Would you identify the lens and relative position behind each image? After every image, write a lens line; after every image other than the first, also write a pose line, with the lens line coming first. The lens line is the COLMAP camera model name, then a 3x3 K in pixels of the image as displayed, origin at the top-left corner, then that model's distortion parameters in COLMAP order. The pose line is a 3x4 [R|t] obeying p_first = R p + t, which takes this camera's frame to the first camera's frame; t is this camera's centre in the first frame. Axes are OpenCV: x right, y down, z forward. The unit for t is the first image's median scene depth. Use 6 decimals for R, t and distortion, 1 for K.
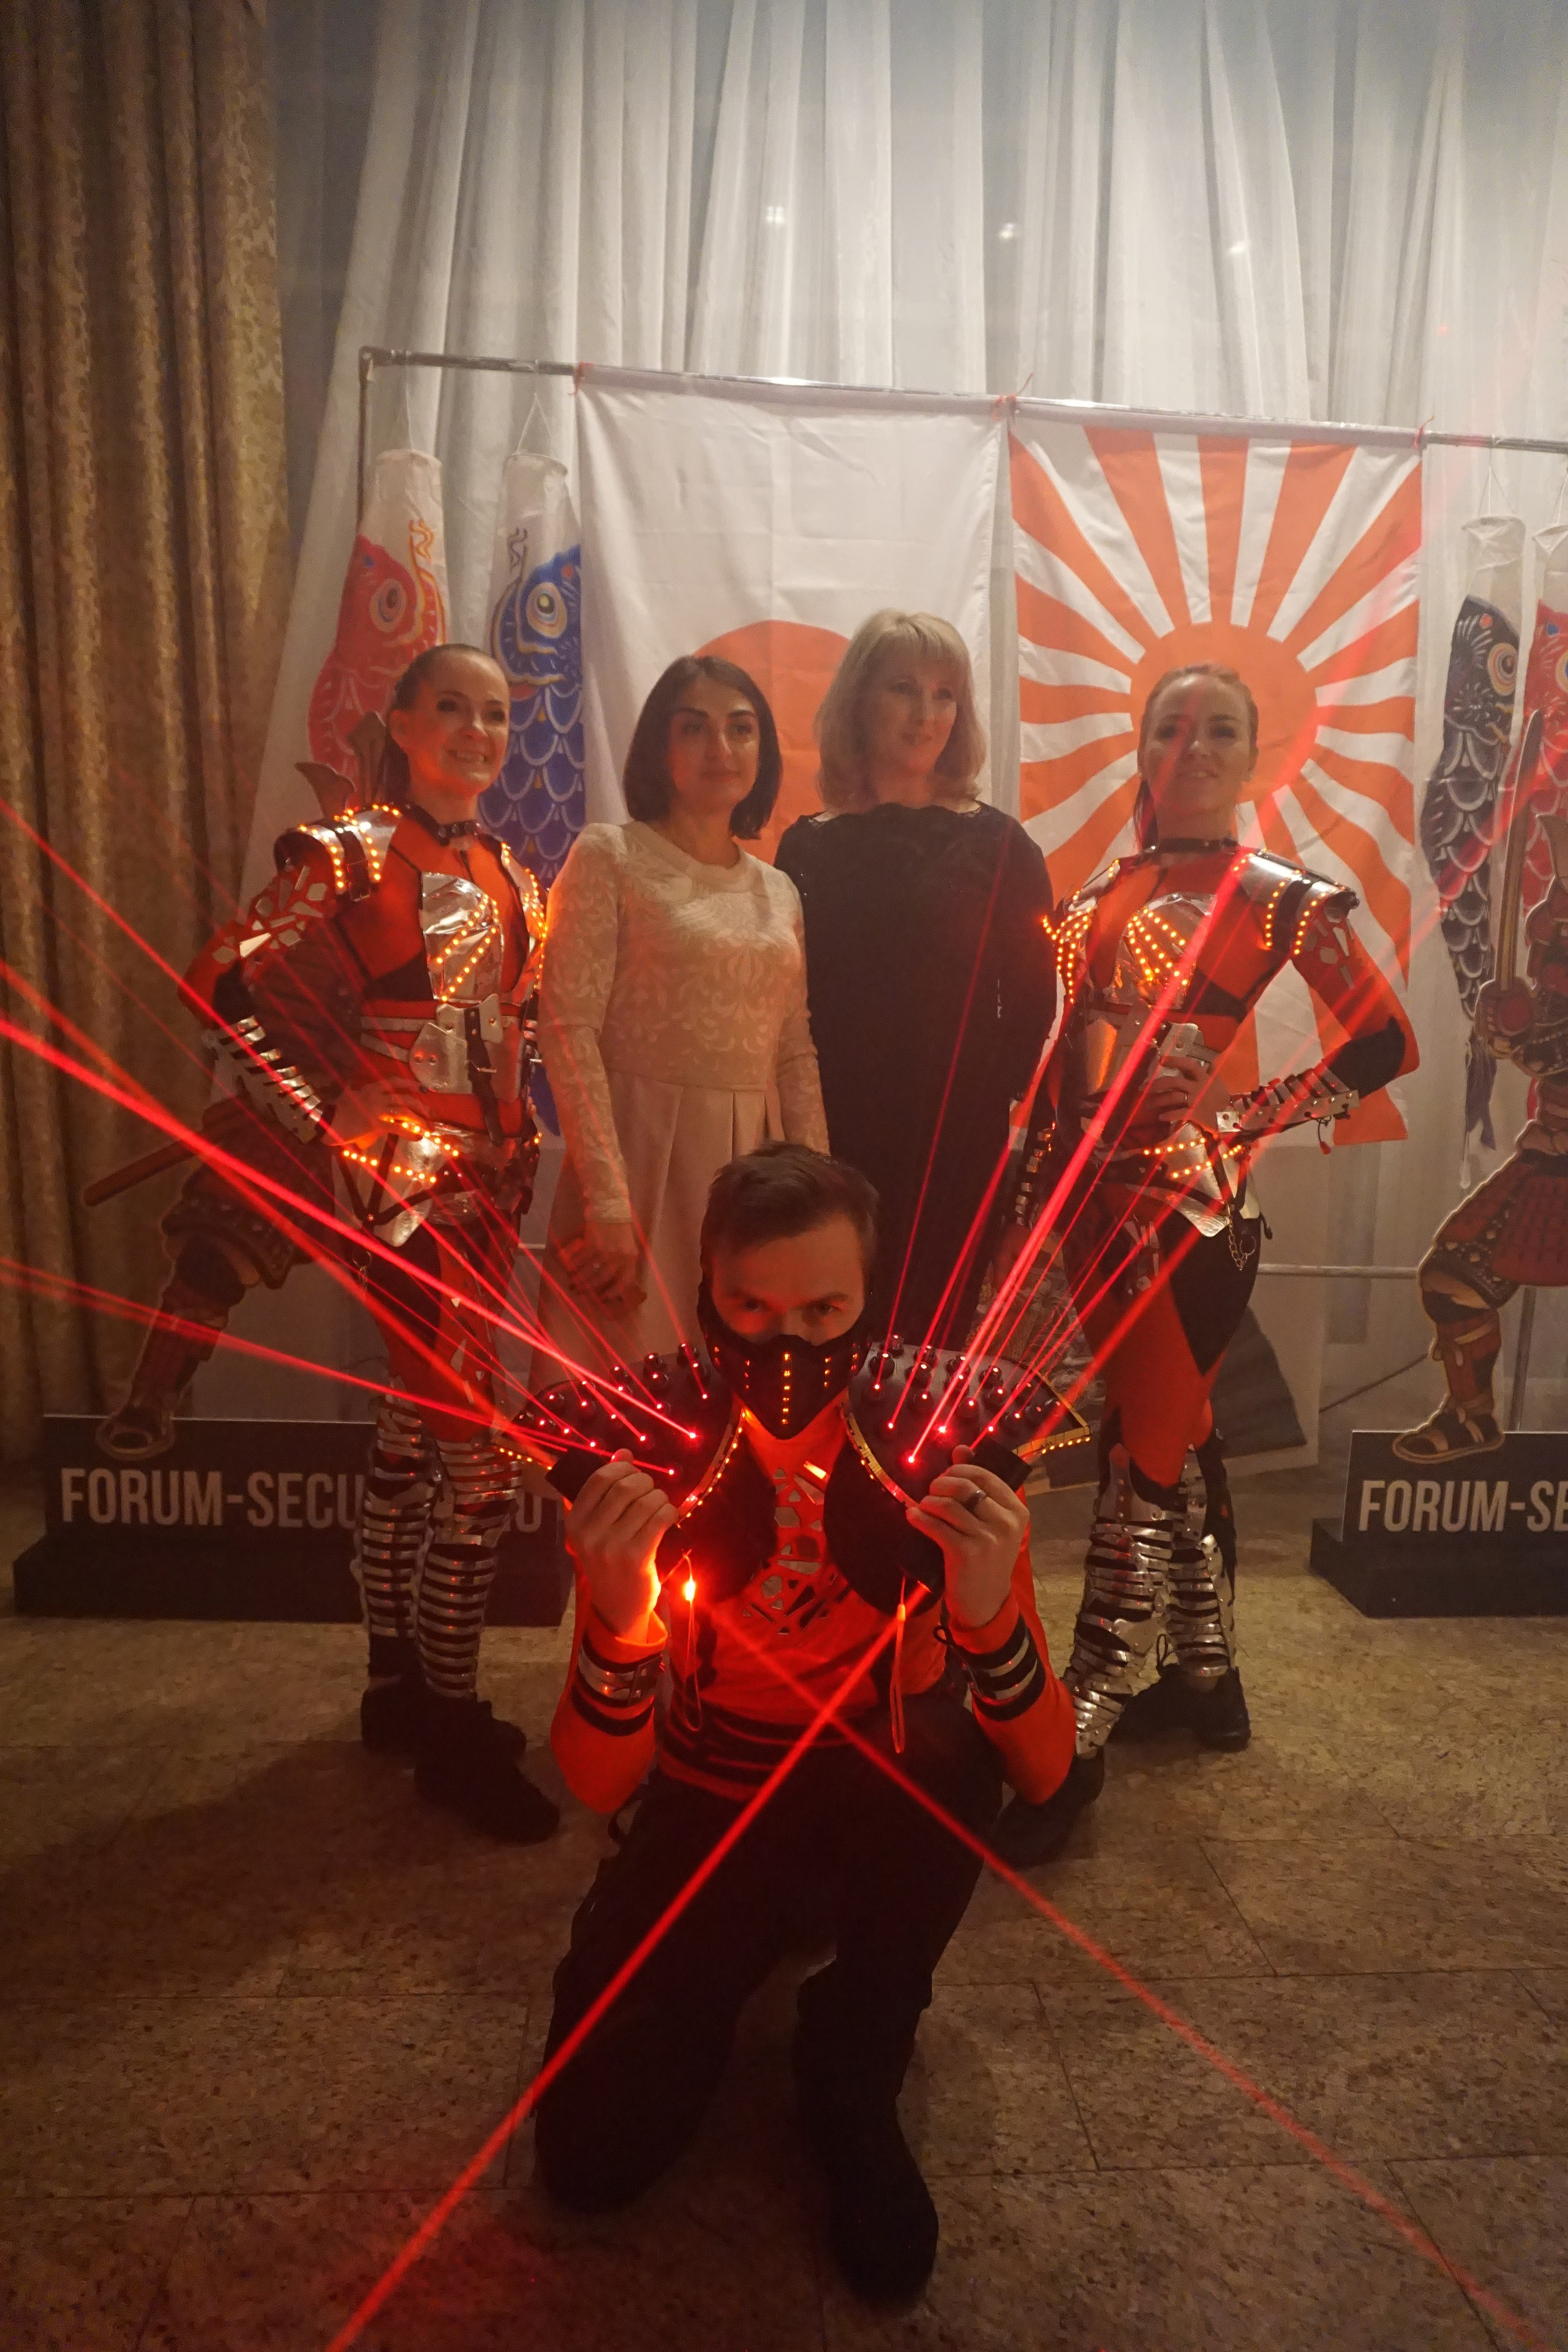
lens RADIAL K [[1605.1, 0, 799.6], [0, 1605.1, 1154.2], [0, 0, 1]] dist [-0.029006, -0.006115]
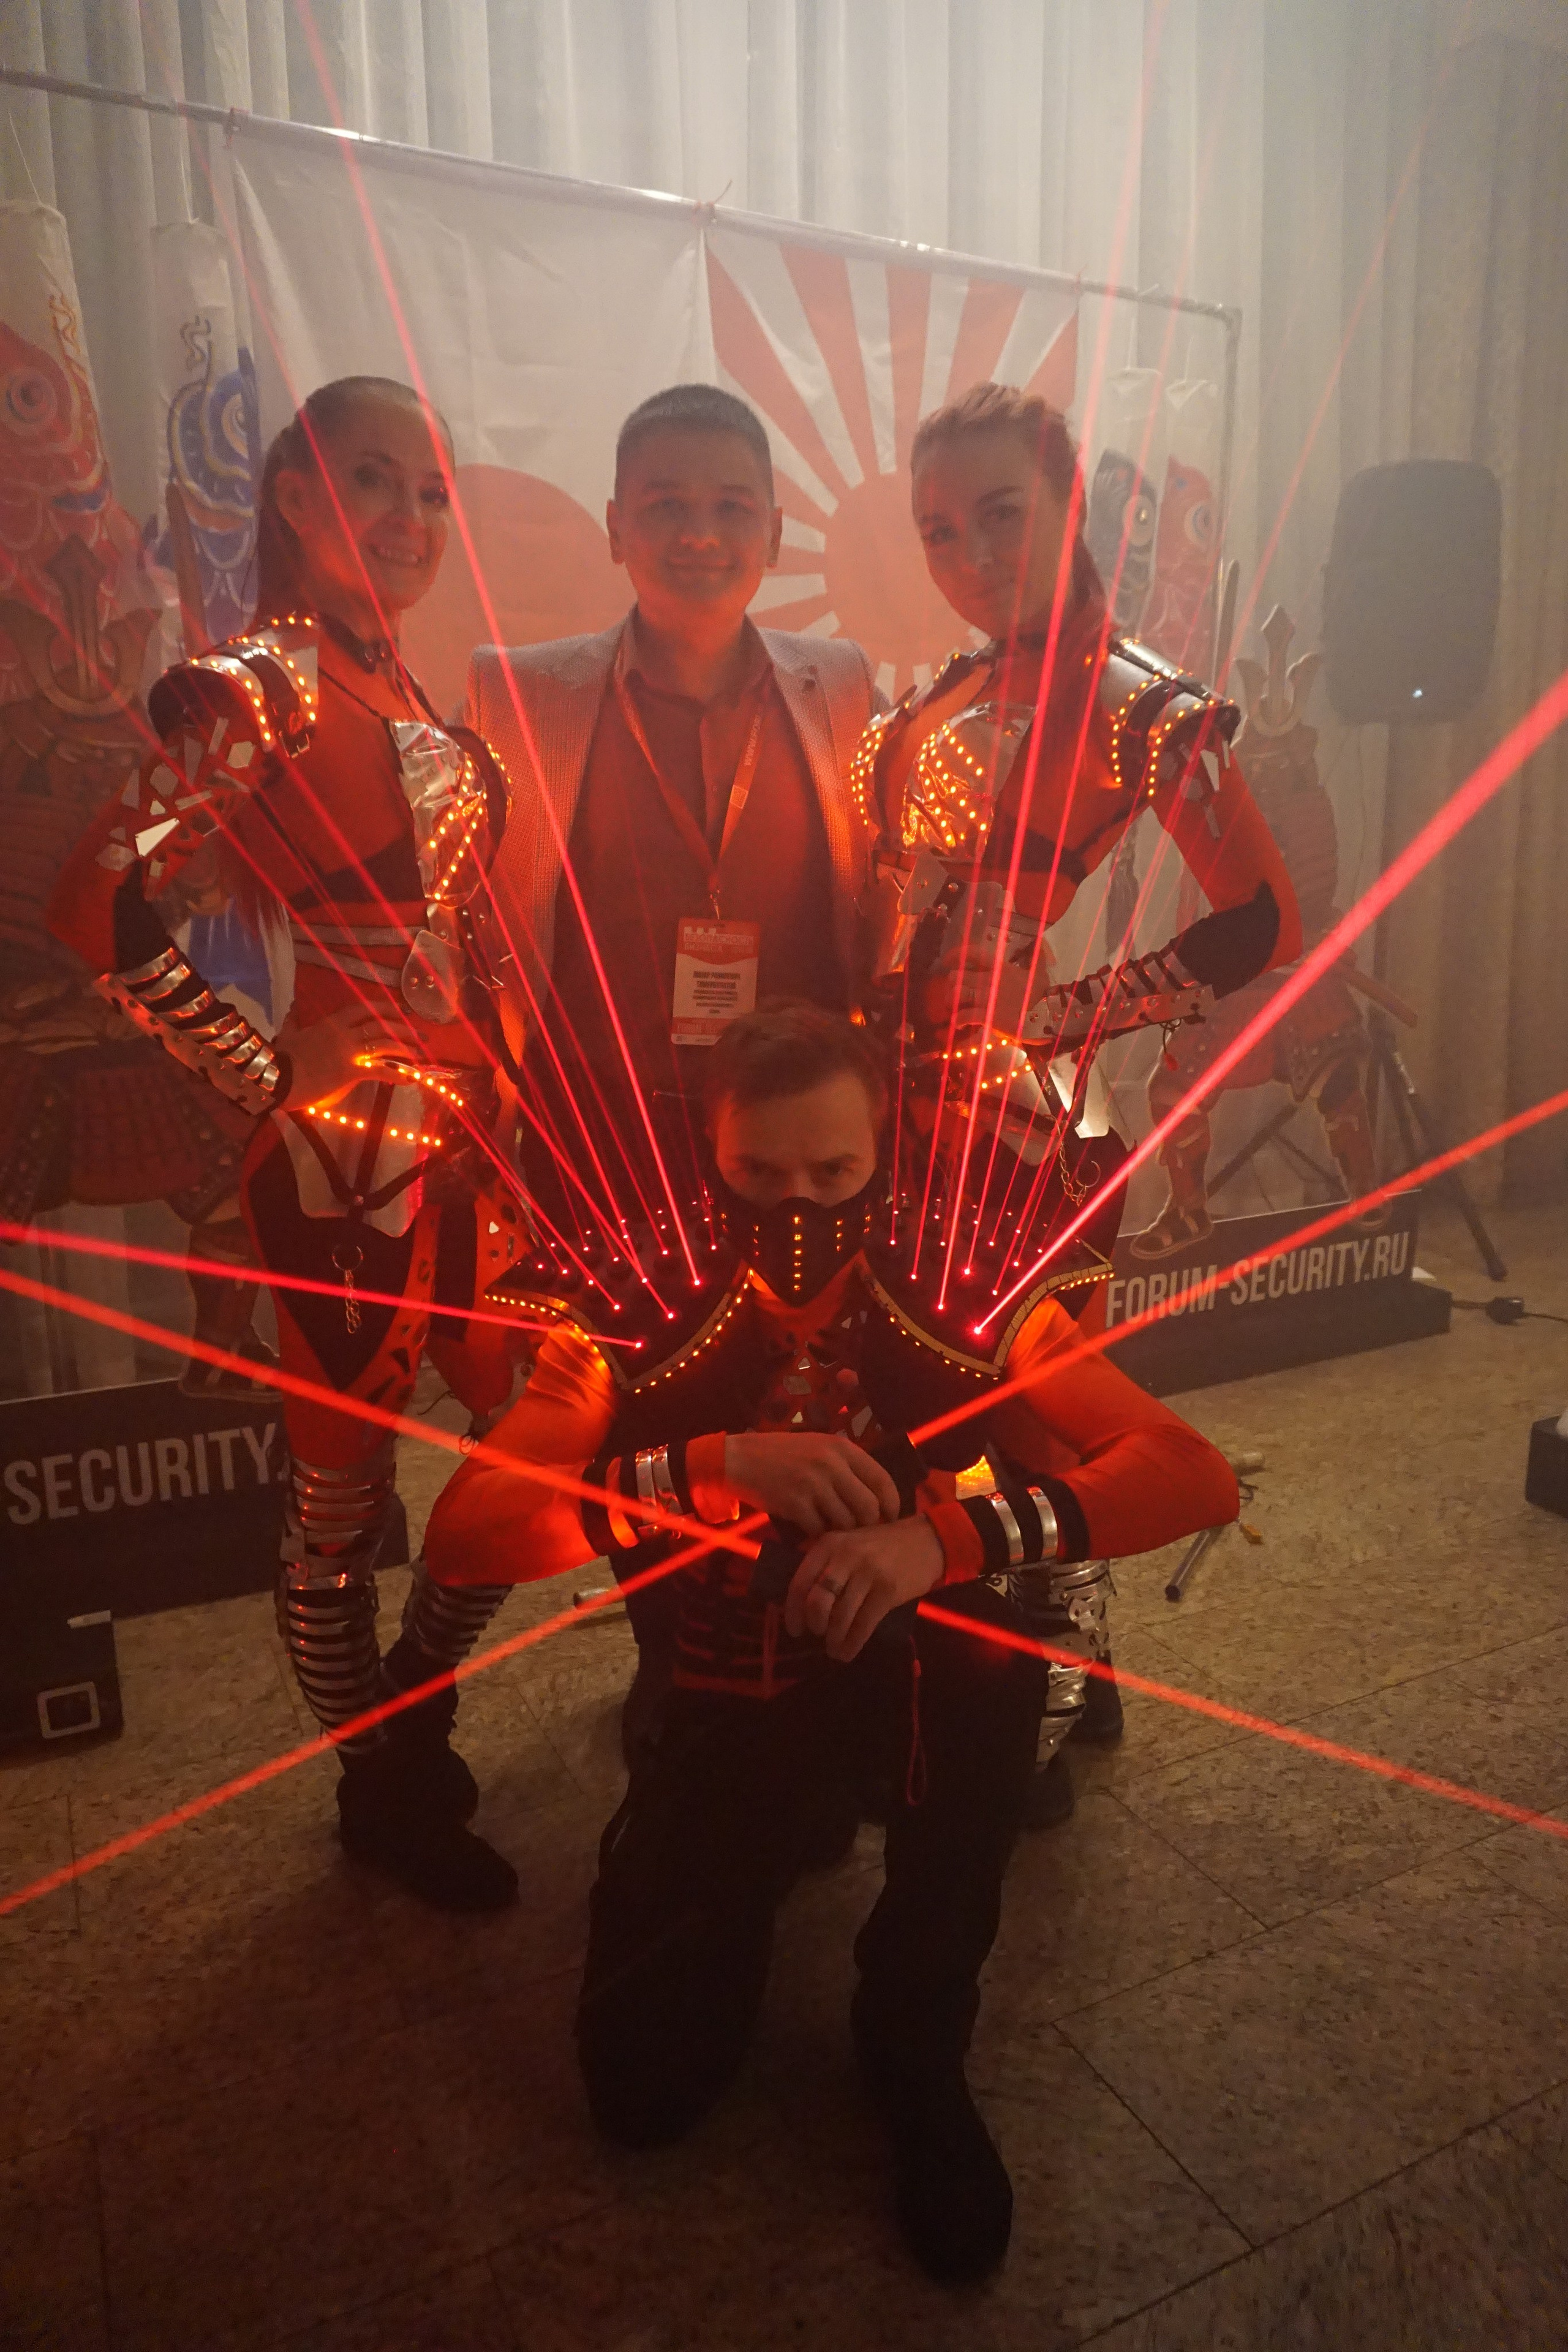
lens RADIAL K [[1562.2, 0, 773.4], [0, 1562.2, 1167.9], [0, 0, 1]] dist [-0.046417, 0.028520]
pose [[0.924805, -0.119215, 0.361280, -0.234862], [0.085704, 0.990508, 0.107461, -0.007225], [-0.370662, -0.068418, 0.926244, 0.104310]]
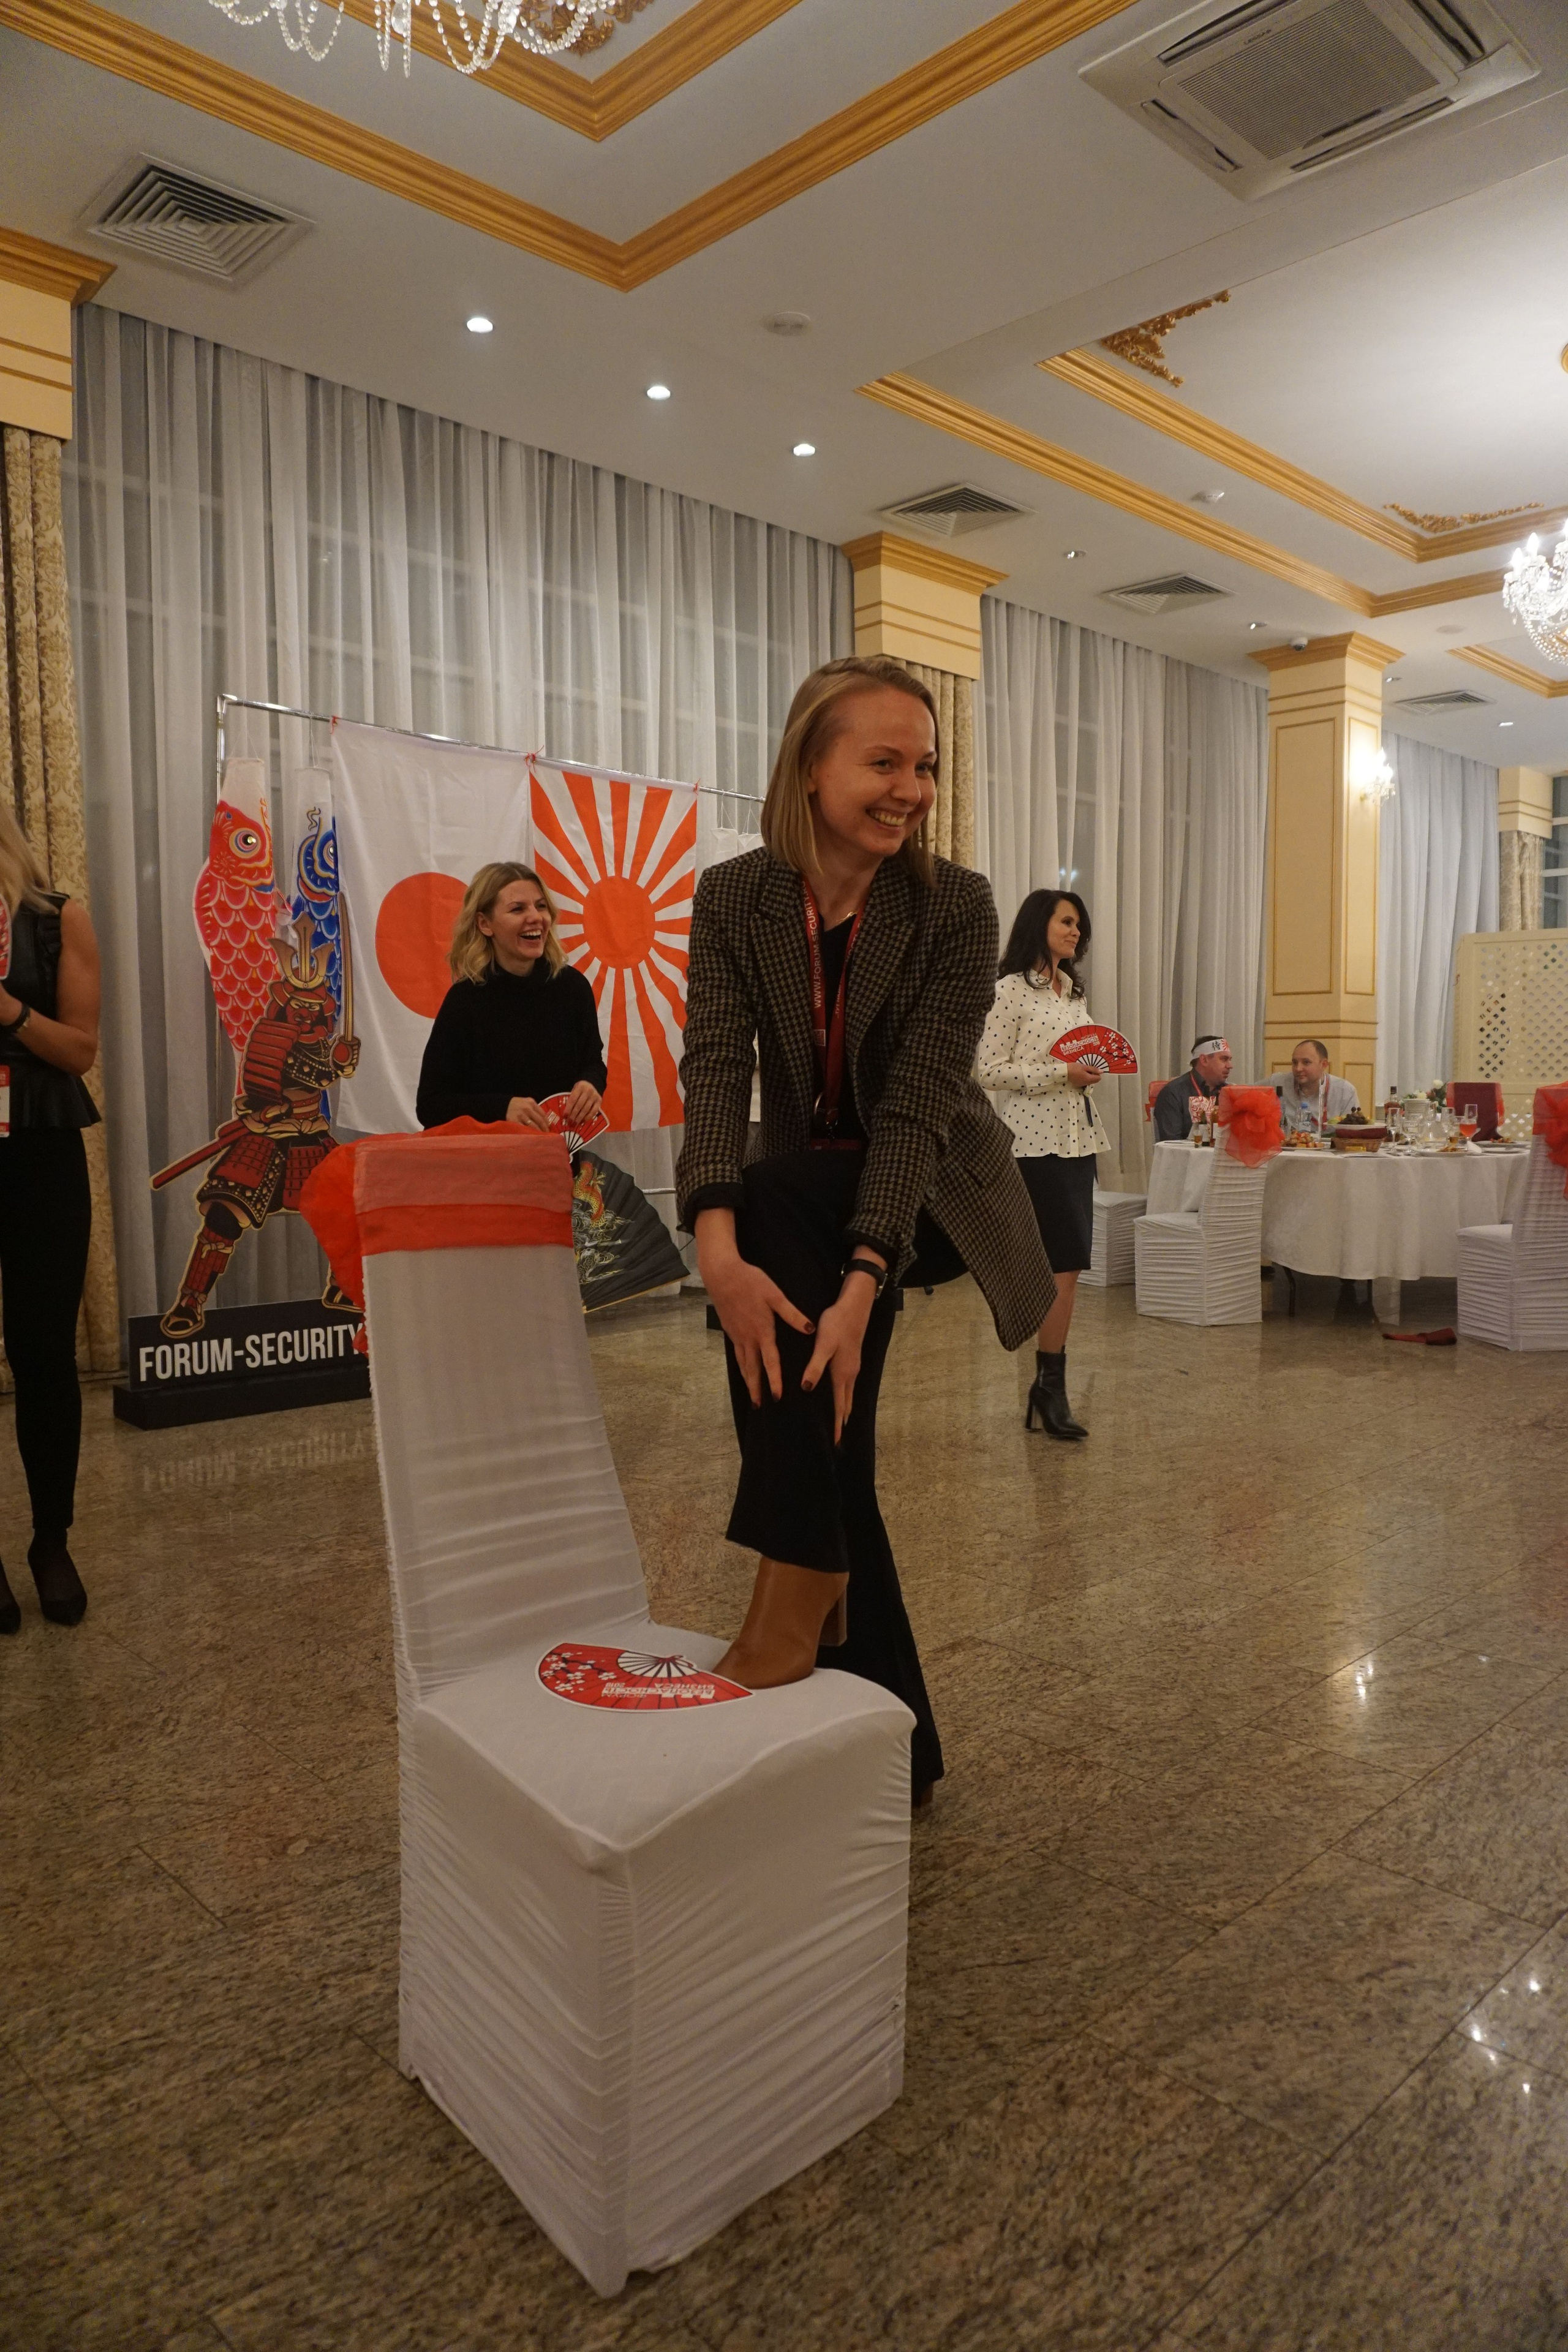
lens RADIAL K [[1562.2, 0, 780.1], [0, 1562.2, 1162.7], [0, 0, 1]] dist [-0.046417, 0.028520]
pose [[0.764540, -0.066934, 0.641092, -0.929072], [0.110702, 0.993451, -0.028295, 0.118422], [-0.634999, 0.092603, 0.766942, -0.651381]]
